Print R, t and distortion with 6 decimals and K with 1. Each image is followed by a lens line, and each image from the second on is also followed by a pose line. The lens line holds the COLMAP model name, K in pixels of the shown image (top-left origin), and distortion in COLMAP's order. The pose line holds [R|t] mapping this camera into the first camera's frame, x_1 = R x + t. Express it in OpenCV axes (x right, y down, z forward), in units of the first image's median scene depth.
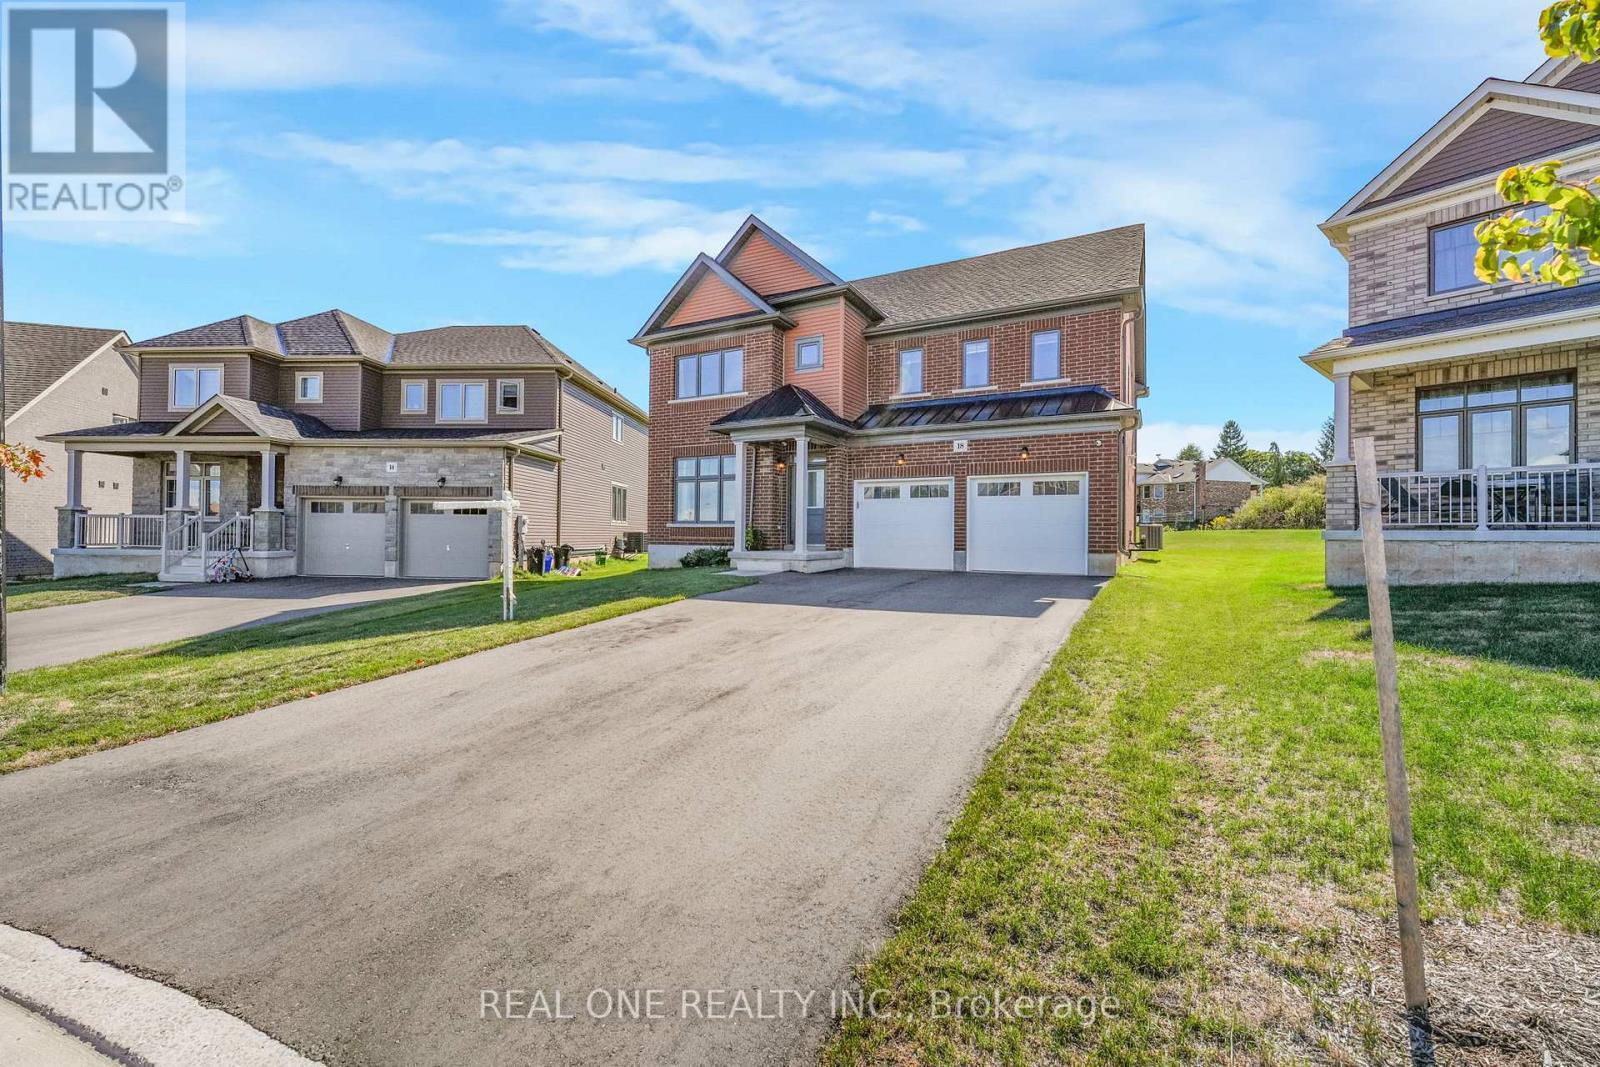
lens RADIAL K [[659.4, 0, 806.6], [0, 659.4, 529.2], [0, 0, 1]] dist [0.008271, 0.000374]
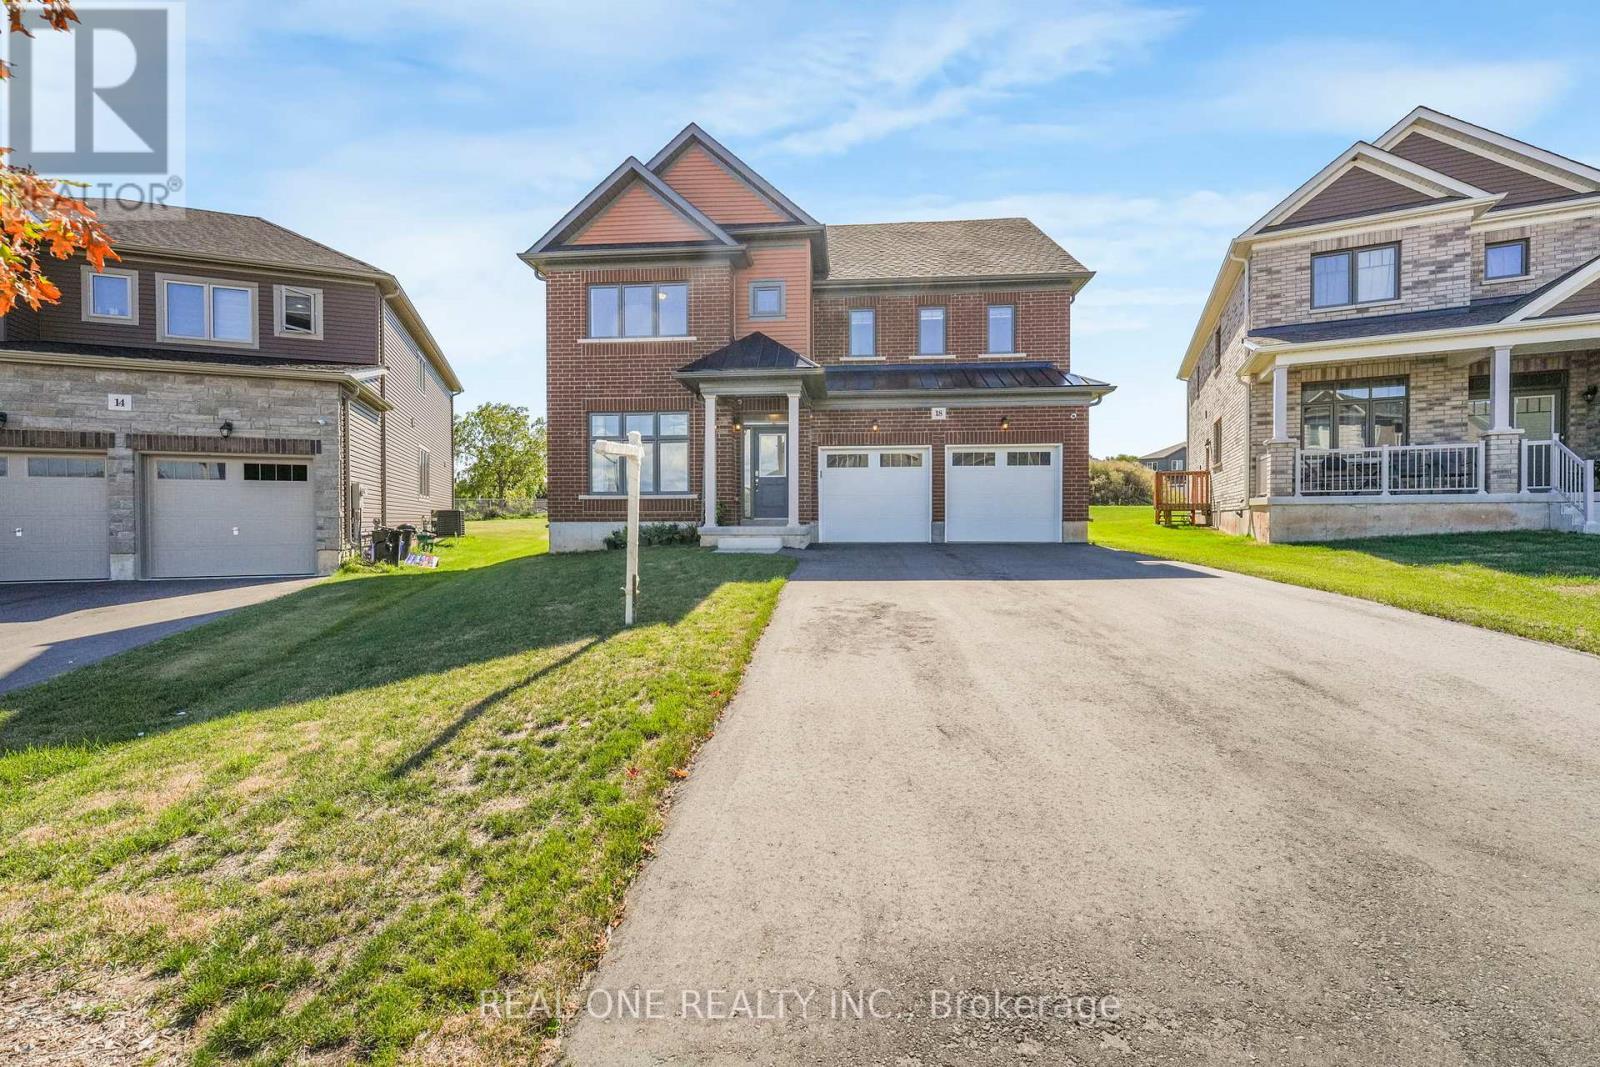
lens RADIAL K [[659.4, 0, 801.4], [0, 659.4, 527.5], [0, 0, 1]] dist [0.008271, 0.000374]
pose [[0.910669, -0.020163, 0.412644, -0.344210], [0.007664, 0.999461, 0.031923, 0.009029], [-0.413065, -0.025908, 0.910333, 0.186840]]
